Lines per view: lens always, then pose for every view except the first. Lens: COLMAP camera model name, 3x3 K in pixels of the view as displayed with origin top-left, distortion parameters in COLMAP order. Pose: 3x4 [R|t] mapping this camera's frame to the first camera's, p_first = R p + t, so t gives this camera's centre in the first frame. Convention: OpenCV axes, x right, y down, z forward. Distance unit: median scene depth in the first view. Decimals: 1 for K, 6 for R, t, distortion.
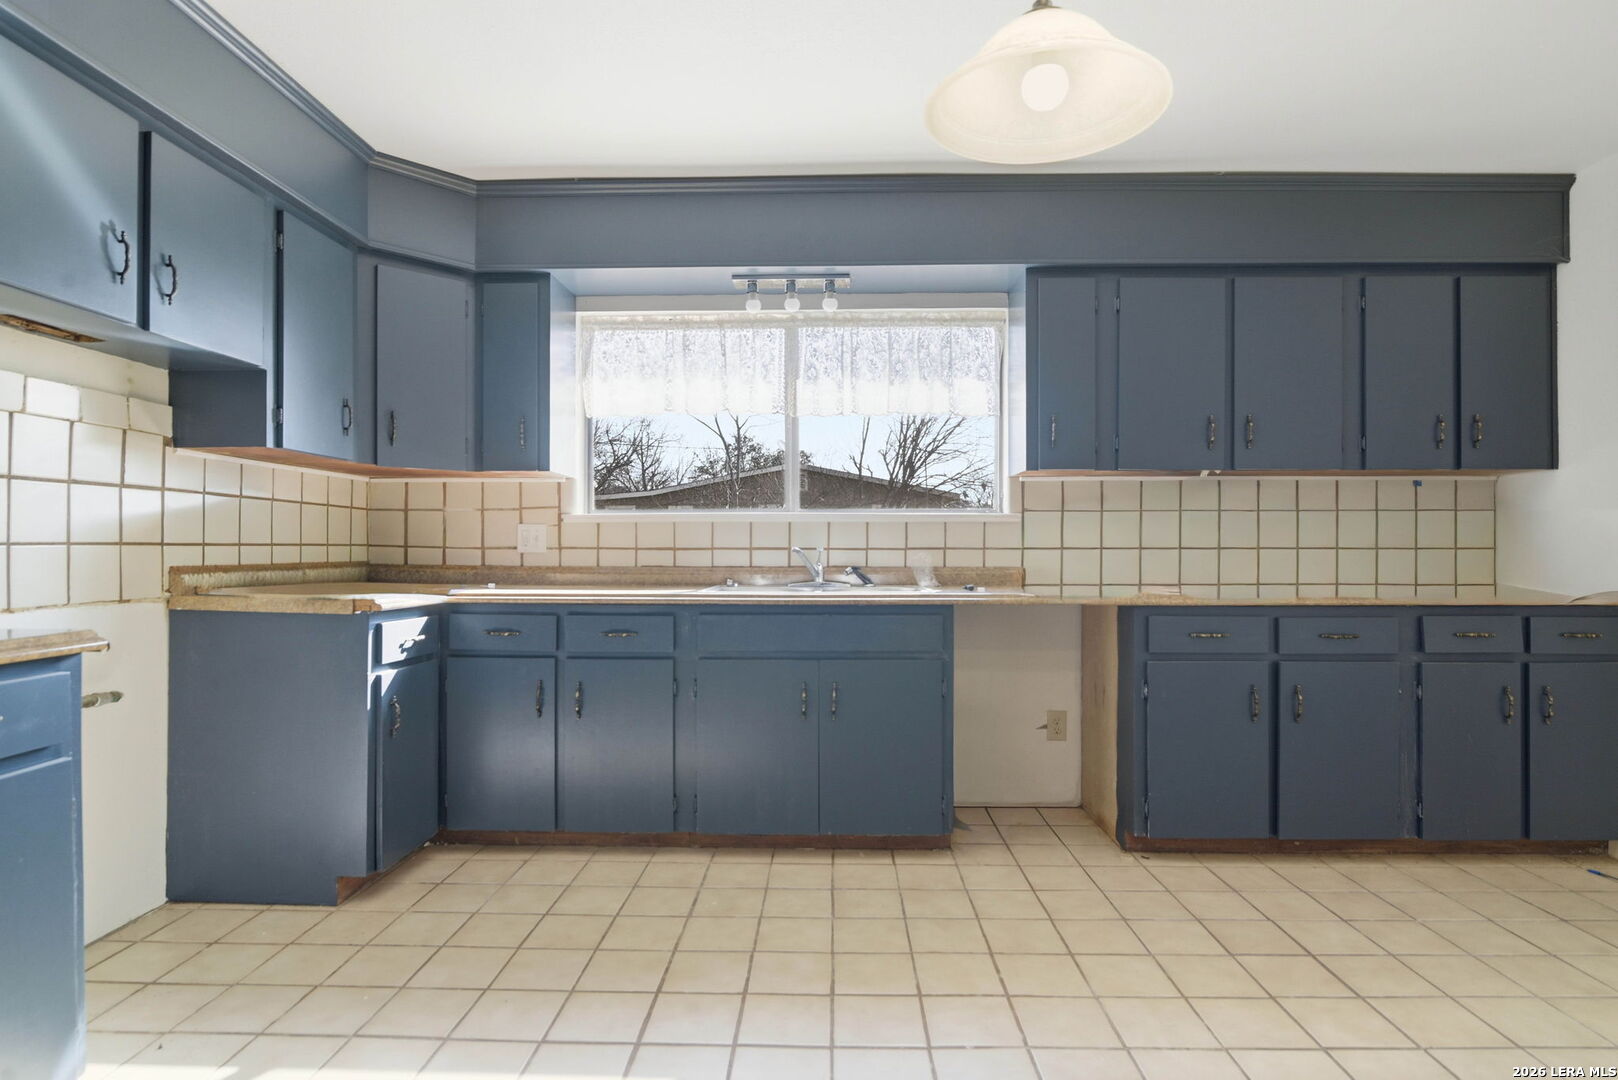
lens RADIAL K [[852.8, 0, 775.4], [0, 852.8, 543.5], [0, 0, 1]] dist [-0.003191, -0.000449]
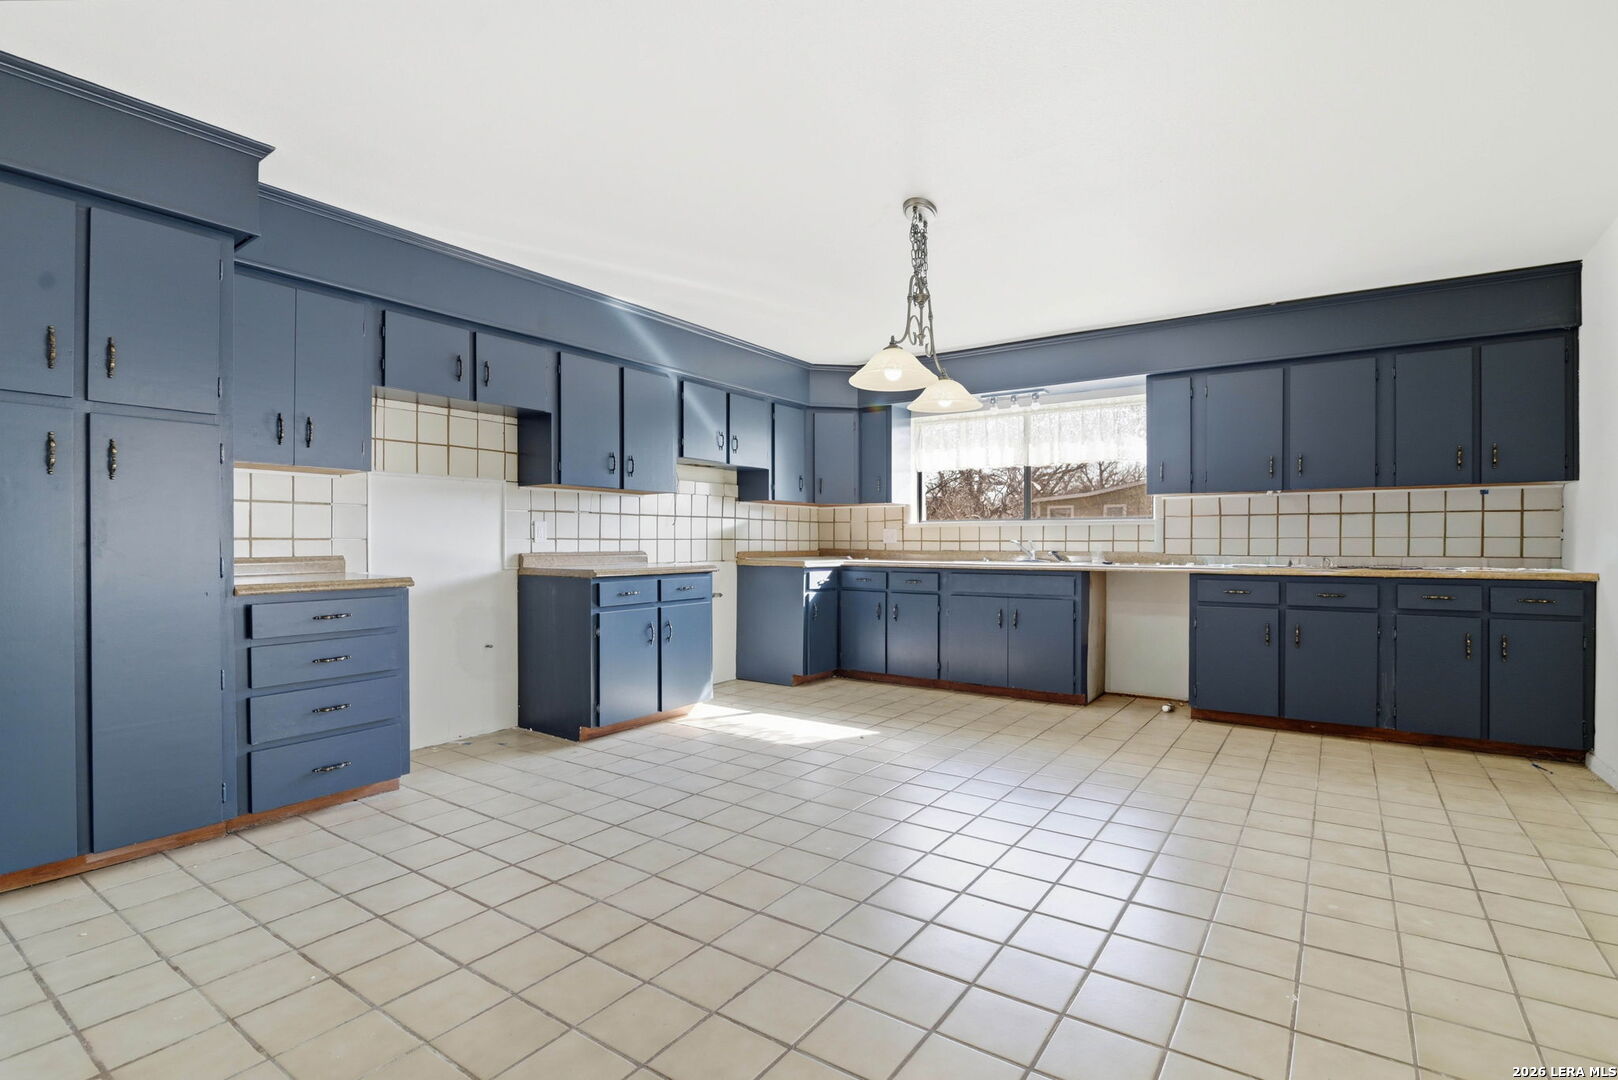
lens RADIAL K [[783.1, 0, 809.0], [0, 783.1, 540.0], [0, 0, 1]] dist [0.003552, 0.000091]
pose [[0.853846, -0.002008, -0.520521, 0.611204], [0.003424, 0.999993, 0.001759, -0.000583], [0.520514, -0.003284, 0.853847, -0.787167]]
